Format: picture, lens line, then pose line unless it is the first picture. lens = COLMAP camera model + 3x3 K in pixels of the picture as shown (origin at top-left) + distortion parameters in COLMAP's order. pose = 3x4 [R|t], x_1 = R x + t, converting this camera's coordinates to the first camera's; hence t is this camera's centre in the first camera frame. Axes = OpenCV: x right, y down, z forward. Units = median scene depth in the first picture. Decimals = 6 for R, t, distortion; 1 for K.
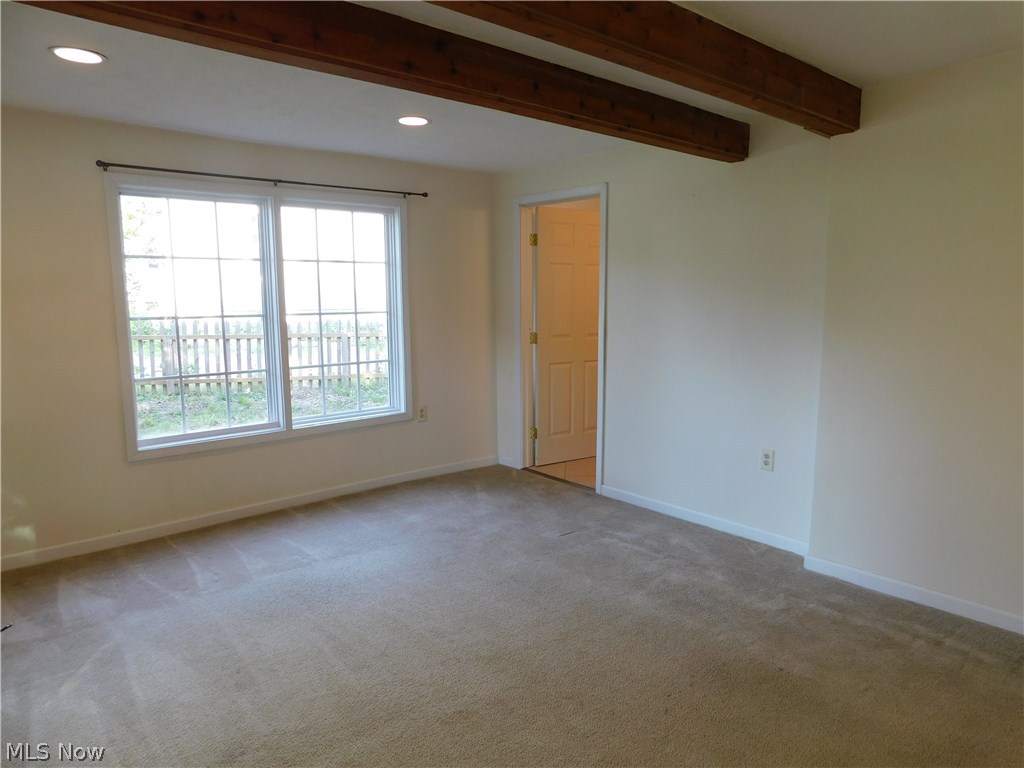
lens RADIAL K [[680.0, 0, 515.3], [0, 680.0, 379.0], [0, 0, 1]] dist [-0.033926, 0.001719]
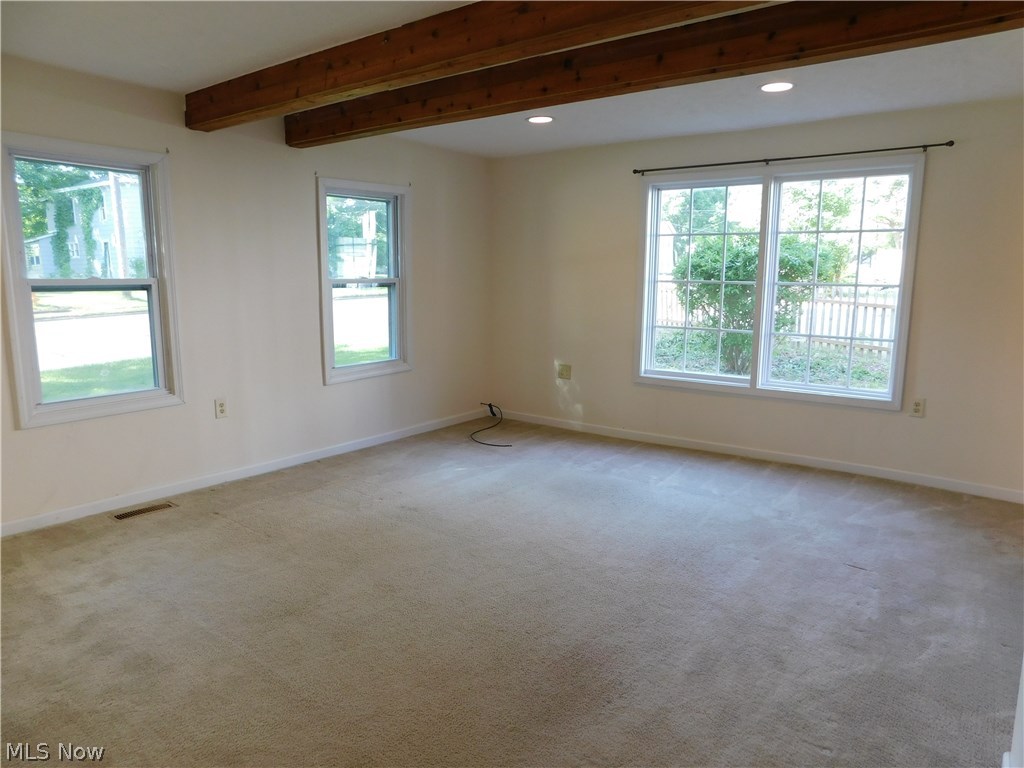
lens RADIAL K [[680.0, 0, 515.8], [0, 680.0, 388.5], [0, 0, 1]] dist [-0.033926, 0.001719]
pose [[0.208639, 0.175791, -0.962064, 0.667256], [-0.123264, 0.980595, 0.152445, -0.046441], [0.970194, 0.086782, 0.226259, 0.383195]]
